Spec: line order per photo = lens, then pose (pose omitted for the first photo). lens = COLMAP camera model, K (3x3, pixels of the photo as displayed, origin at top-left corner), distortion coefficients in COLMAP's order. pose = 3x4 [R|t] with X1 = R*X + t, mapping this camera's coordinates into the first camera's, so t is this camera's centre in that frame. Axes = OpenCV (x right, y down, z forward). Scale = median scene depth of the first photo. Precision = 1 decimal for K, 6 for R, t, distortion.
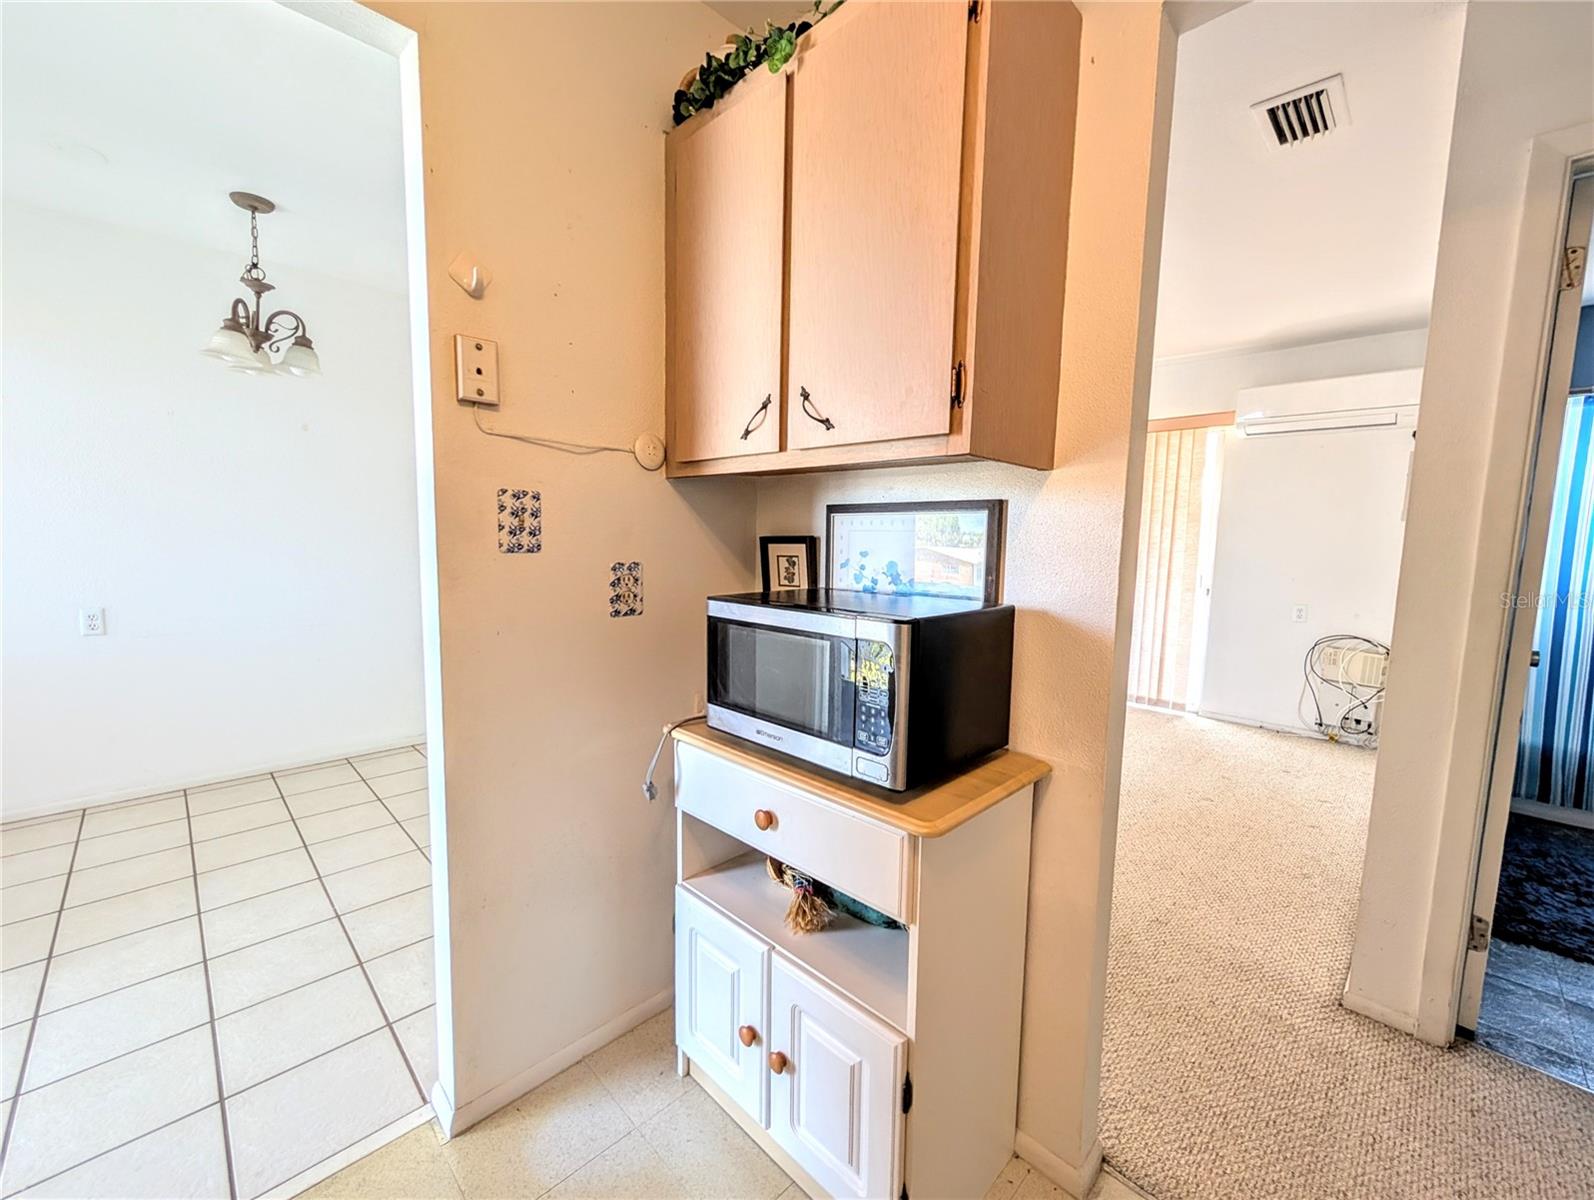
lens RADIAL K [[642.5, 0, 797.0], [0, 642.5, 600.0], [0, 0, 1]] dist [-0.000209, 0.000063]
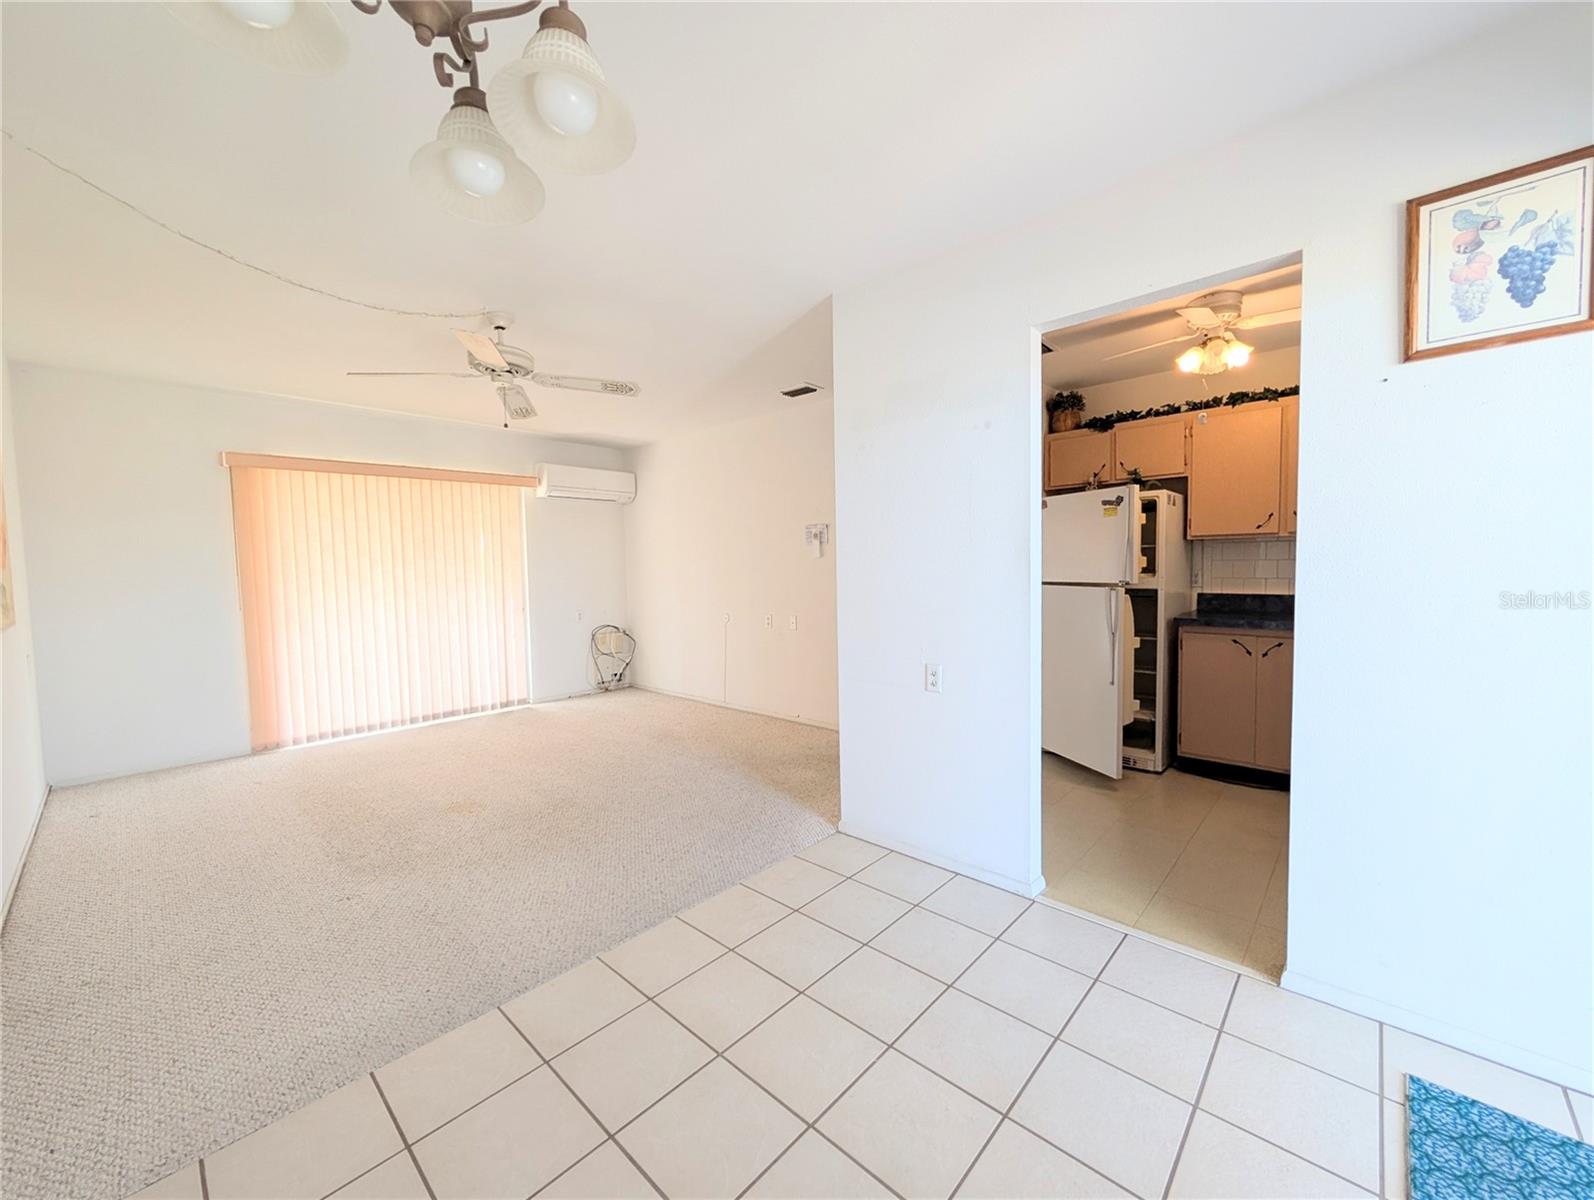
lens RADIAL K [[627.1, 0, 797.1], [0, 627.1, 600.0], [0, 0, 1]] dist [-0.002079, -0.000292]
pose [[-0.038962, -0.074858, 0.996433, -1.171877], [0.120951, 0.989505, 0.079066, -0.118285], [-0.991894, 0.123600, -0.029499, 0.856774]]
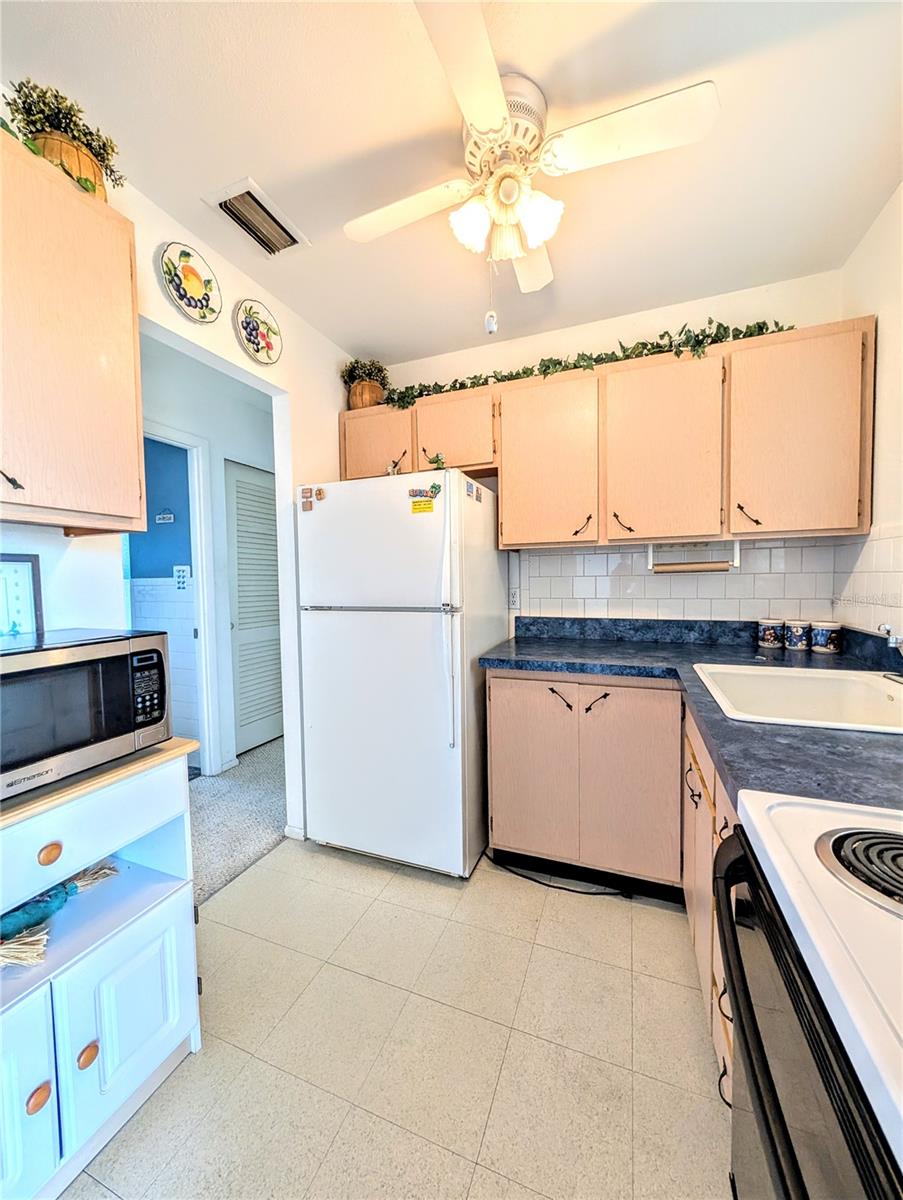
lens RADIAL K [[453.4, 0, 451.9], [0, 453.4, 598.8], [0, 0, 1]] dist [-0.002203, 0.000281]
pose [[-0.401164, -0.054370, 0.914391, -0.446516], [0.102911, 0.989242, 0.103970, -0.036440], [-0.910207, 0.135810, -0.391252, 0.293313]]
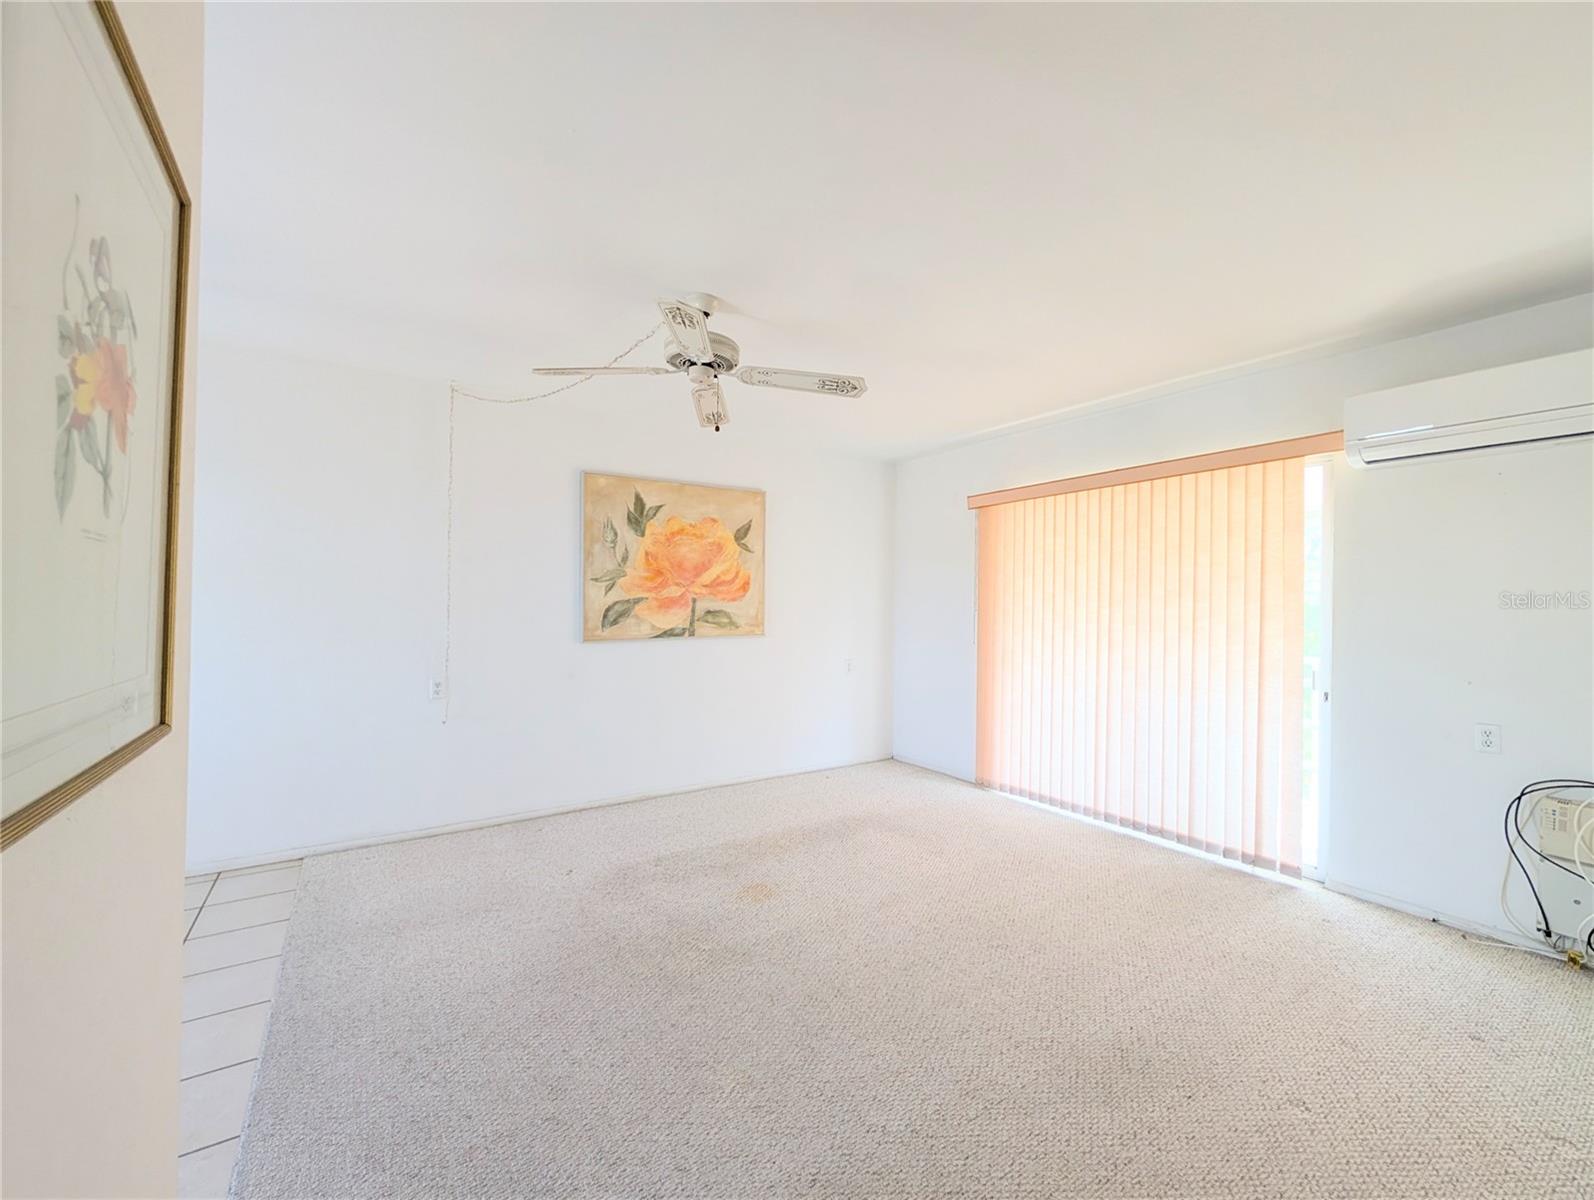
lens RADIAL K [[642.5, 0, 797.0], [0, 642.5, 600.0], [0, 0, 1]] dist [-0.000209, 0.000063]
pose [[0.983073, -0.007041, -0.183081, 0.396442], [-0.013825, 0.993562, -0.112442, -0.052547], [0.182694, 0.113069, 0.976646, 0.421307]]
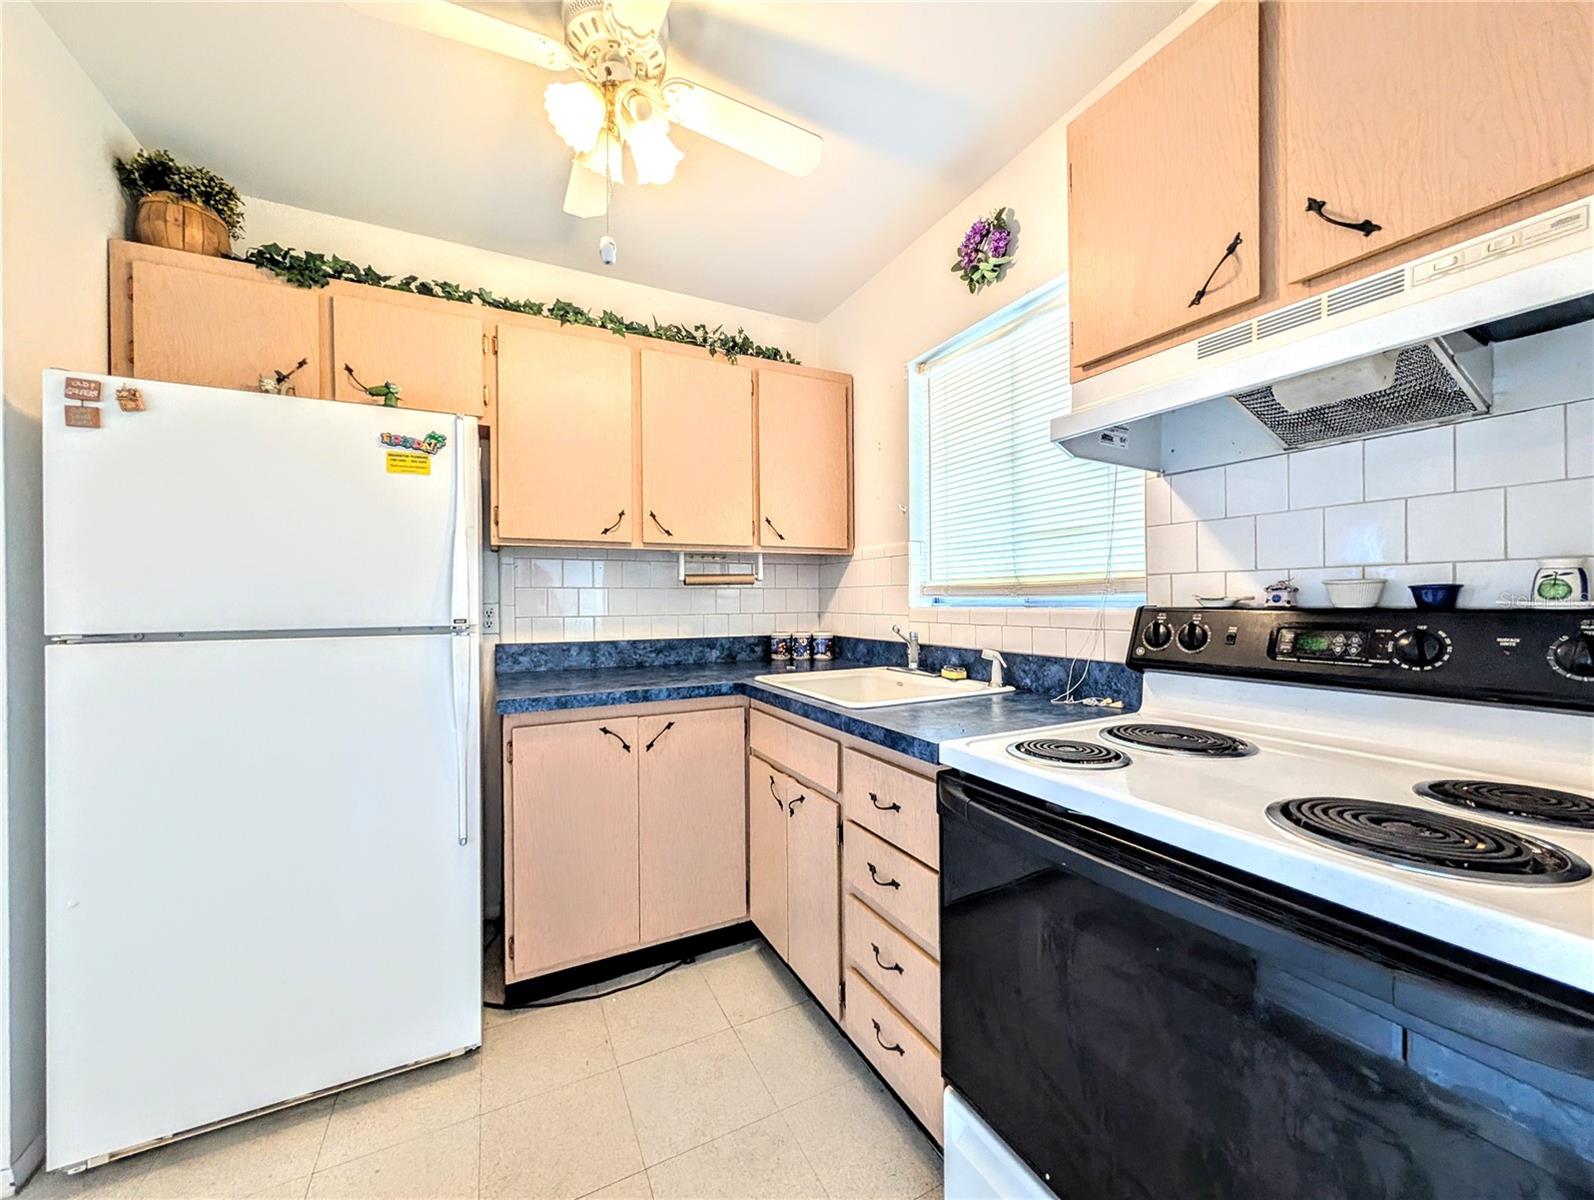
lens RADIAL K [[602.3, 0, 795.7], [0, 602.3, 600.3], [0, 0, 1]] dist [-0.002203, 0.000281]
pose [[-0.951444, -0.011796, 0.307596, -0.314507], [0.021449, 0.994296, 0.104476, -0.032011], [-0.307074, 0.106001, -0.945764, 0.482910]]
